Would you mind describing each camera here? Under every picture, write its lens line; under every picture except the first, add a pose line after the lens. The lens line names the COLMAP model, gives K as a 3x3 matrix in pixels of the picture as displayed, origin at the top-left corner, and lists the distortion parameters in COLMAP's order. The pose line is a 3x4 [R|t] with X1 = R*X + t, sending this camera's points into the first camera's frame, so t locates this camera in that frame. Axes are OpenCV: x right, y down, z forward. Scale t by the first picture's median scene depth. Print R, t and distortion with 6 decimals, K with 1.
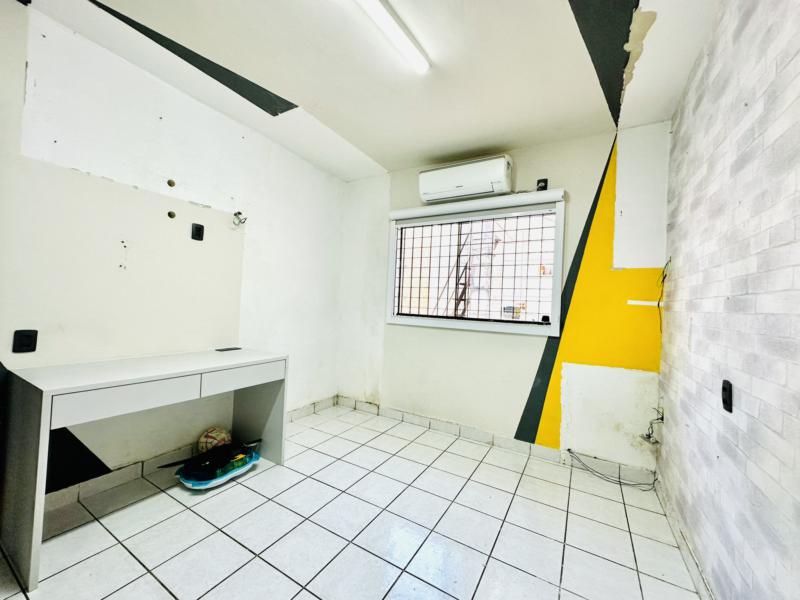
lens RADIAL K [[319.6, 0, 399.0], [0, 319.6, 298.9], [0, 0, 1]] dist [0.000264, 0.000160]
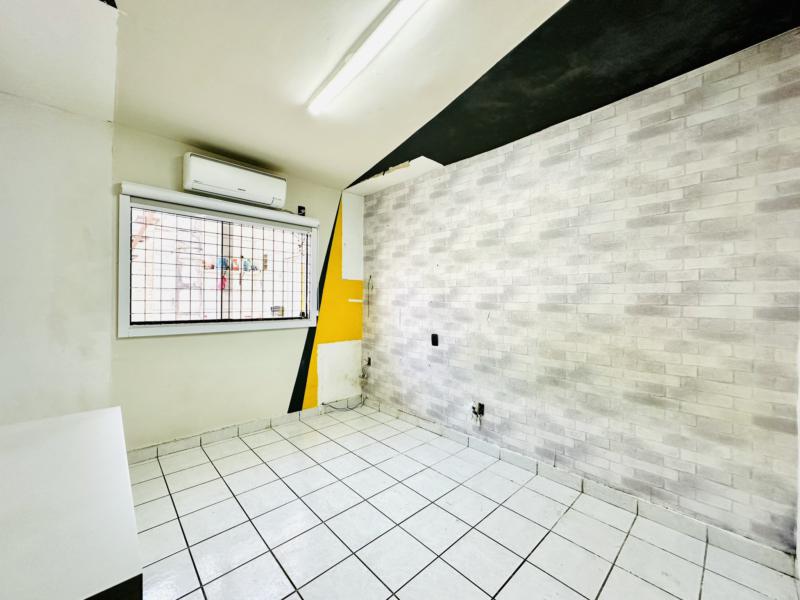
lens RADIAL K [[319.6, 0, 398.9], [0, 319.6, 298.9], [0, 0, 1]] dist [0.000264, 0.000160]
pose [[0.286590, -0.036956, 0.957340, -0.703357], [-0.008368, 0.999121, 0.041074, -0.060040], [-0.958017, -0.019783, 0.286029, 0.255765]]
